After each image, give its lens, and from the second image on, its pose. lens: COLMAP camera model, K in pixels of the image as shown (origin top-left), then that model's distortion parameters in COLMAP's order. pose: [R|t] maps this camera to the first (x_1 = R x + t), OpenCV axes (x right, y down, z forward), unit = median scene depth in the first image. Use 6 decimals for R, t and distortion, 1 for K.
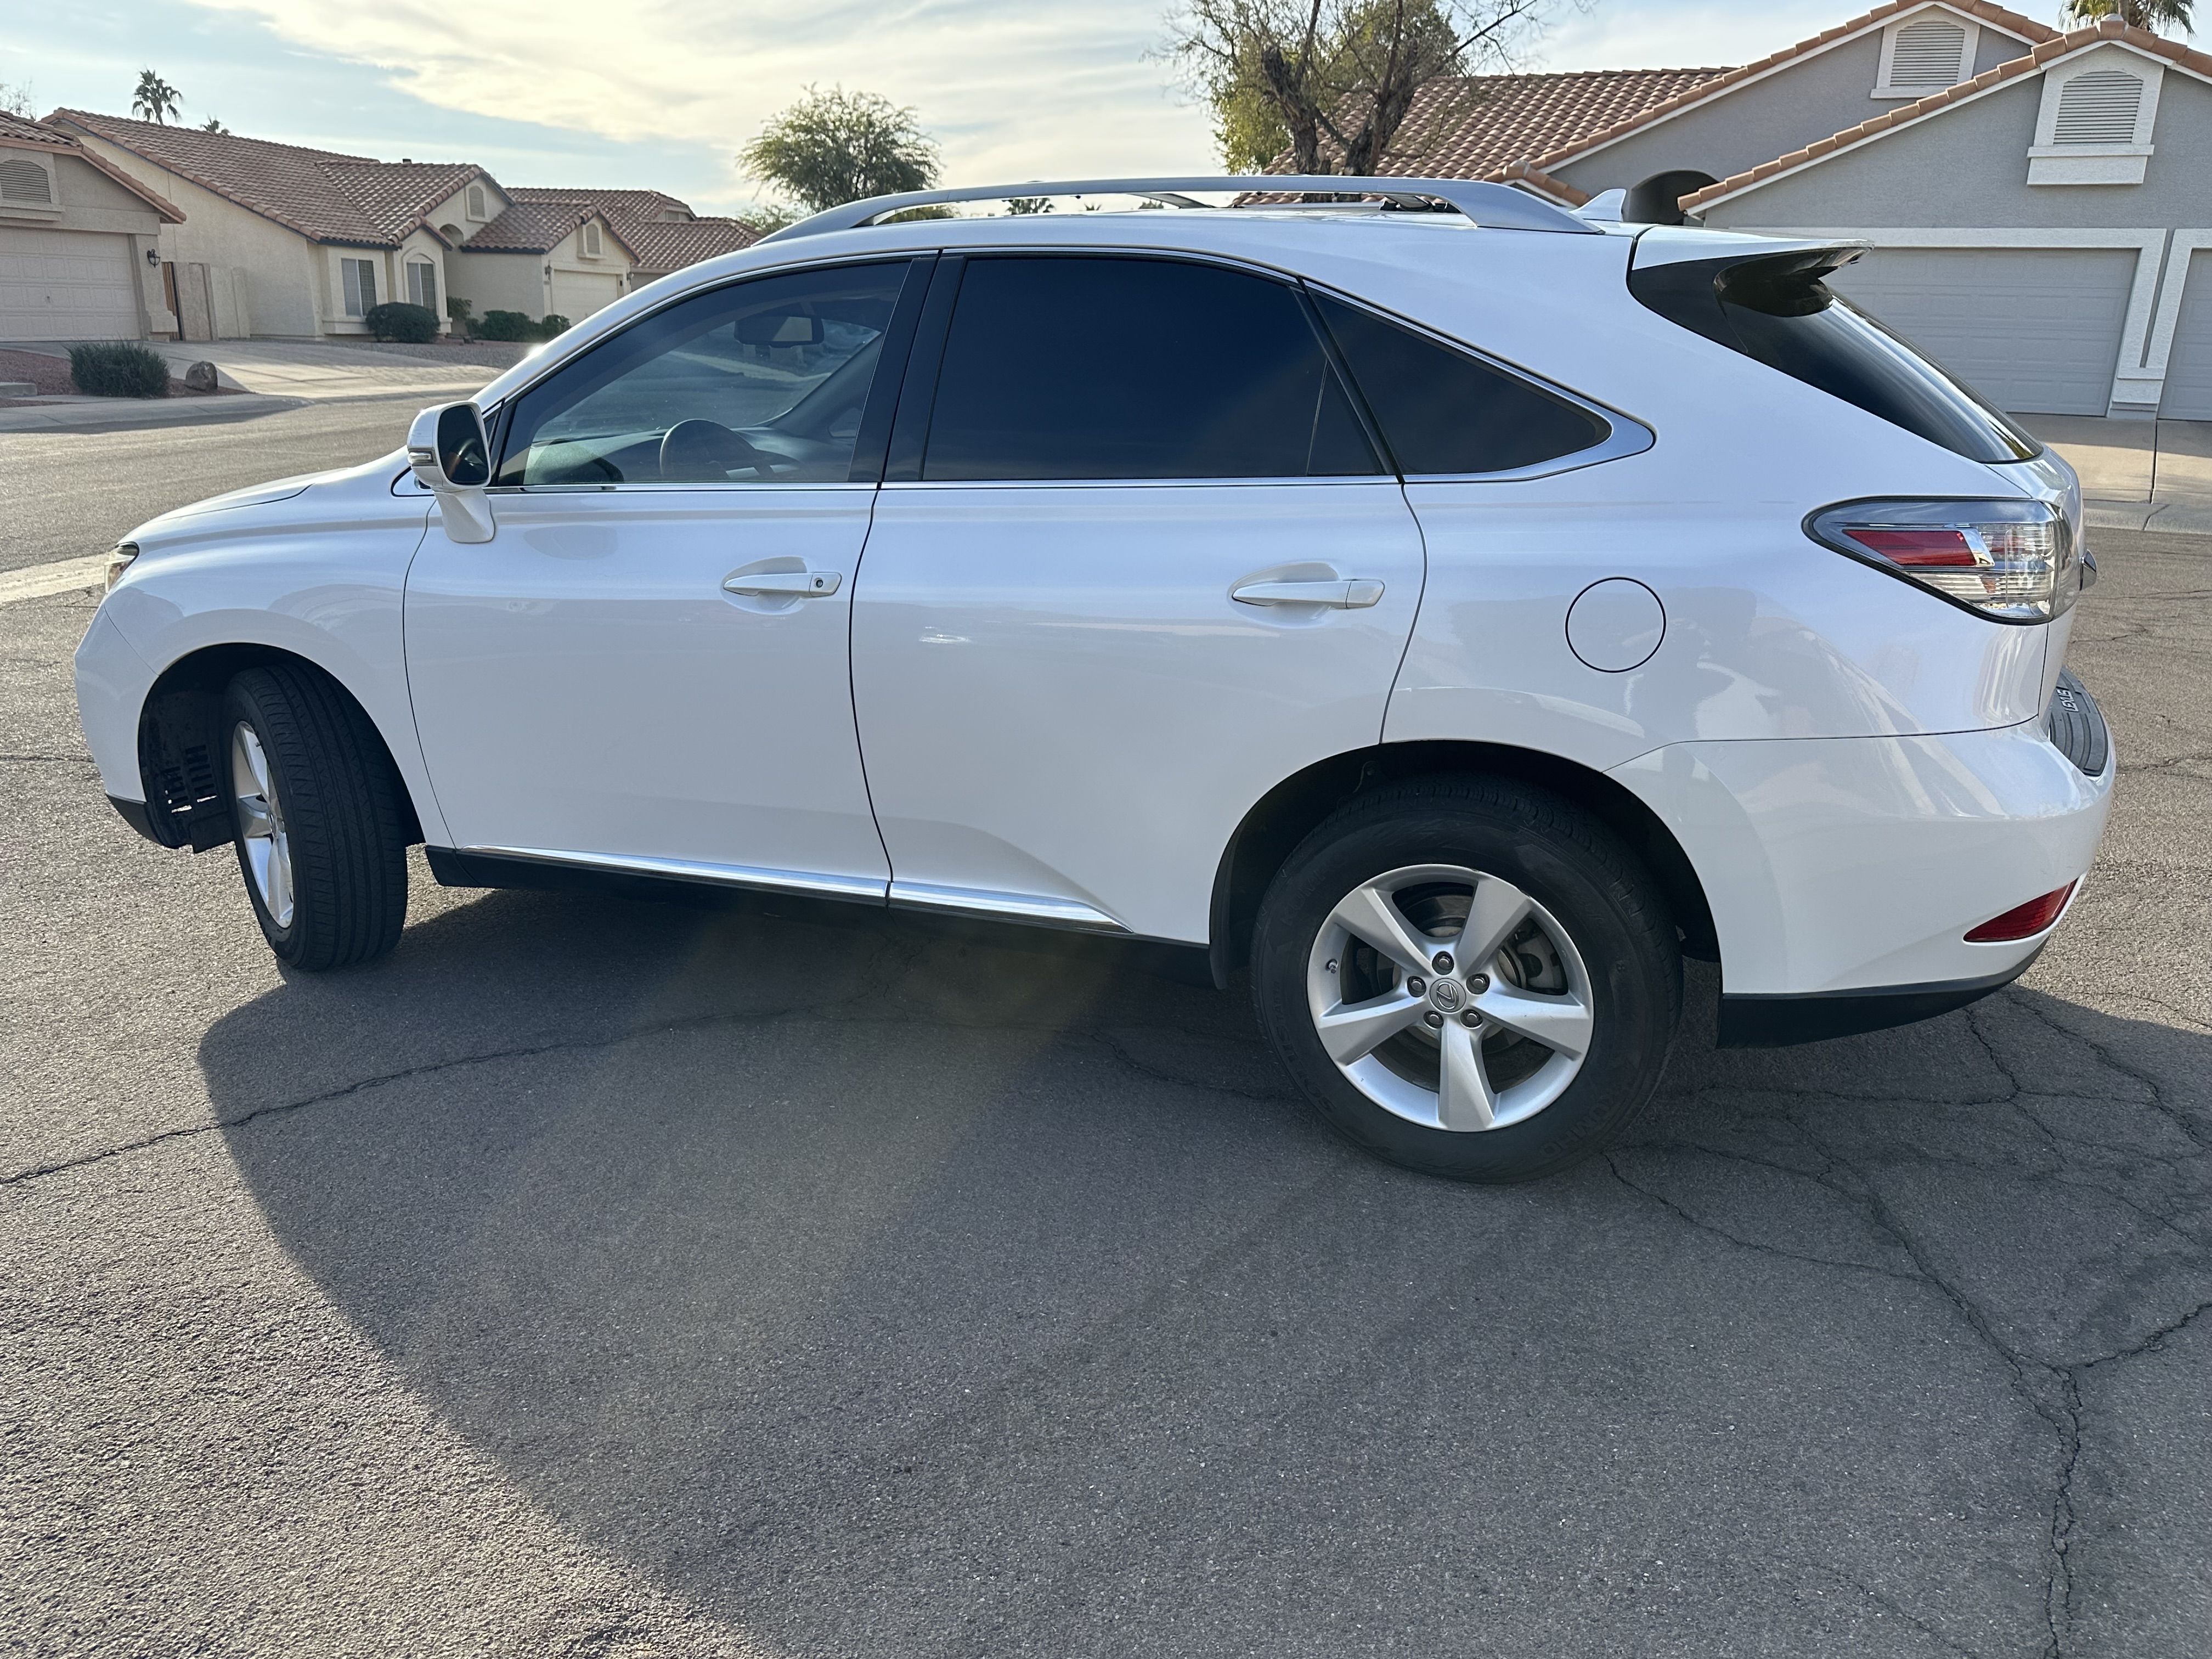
lens RADIAL K [[1774.9, 0, 1106.0], [0, 1774.9, 829.5], [0, 0, 1]] dist [0.005860, -0.000389]
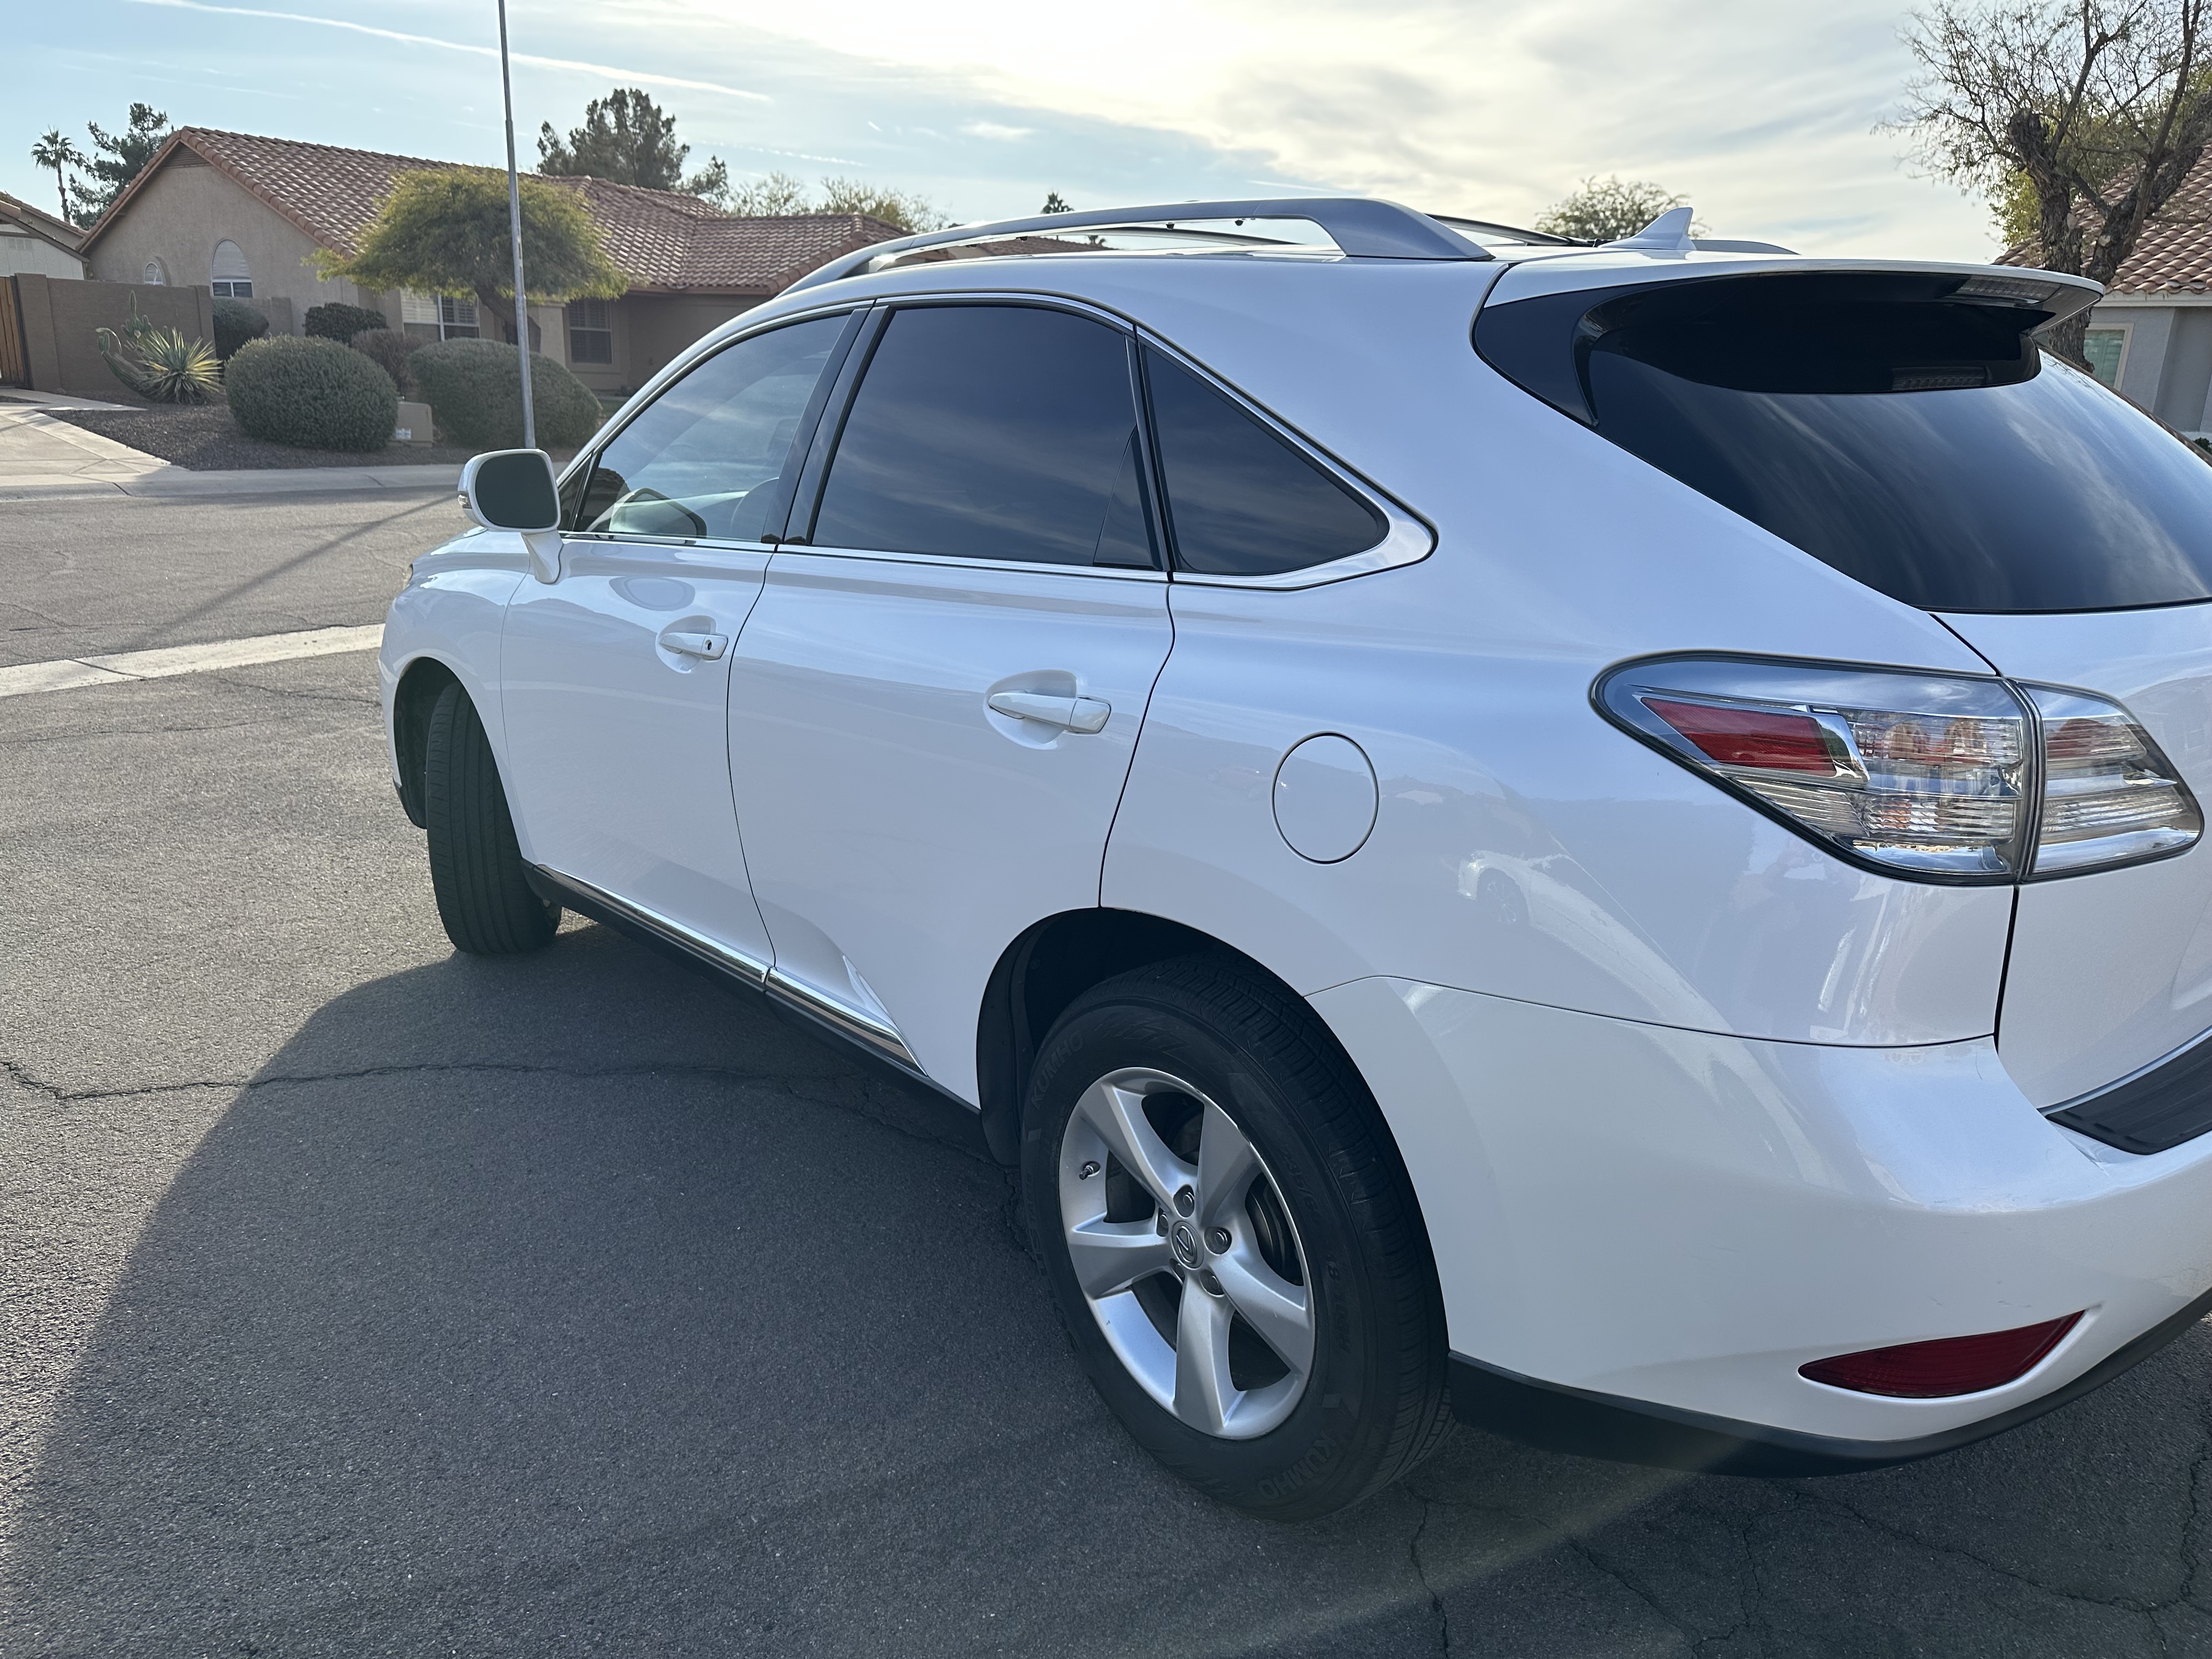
lens RADIAL K [[1596.1, 0, 1103.3], [0, 1596.1, 780.7], [0, 0, 1]] dist [0.065412, -0.081749]
pose [[0.892179, 0.119161, -0.435679, 0.421271], [-0.138756, 0.990237, -0.013306, -0.087307], [0.429840, 0.072324, 0.900004, 0.331035]]
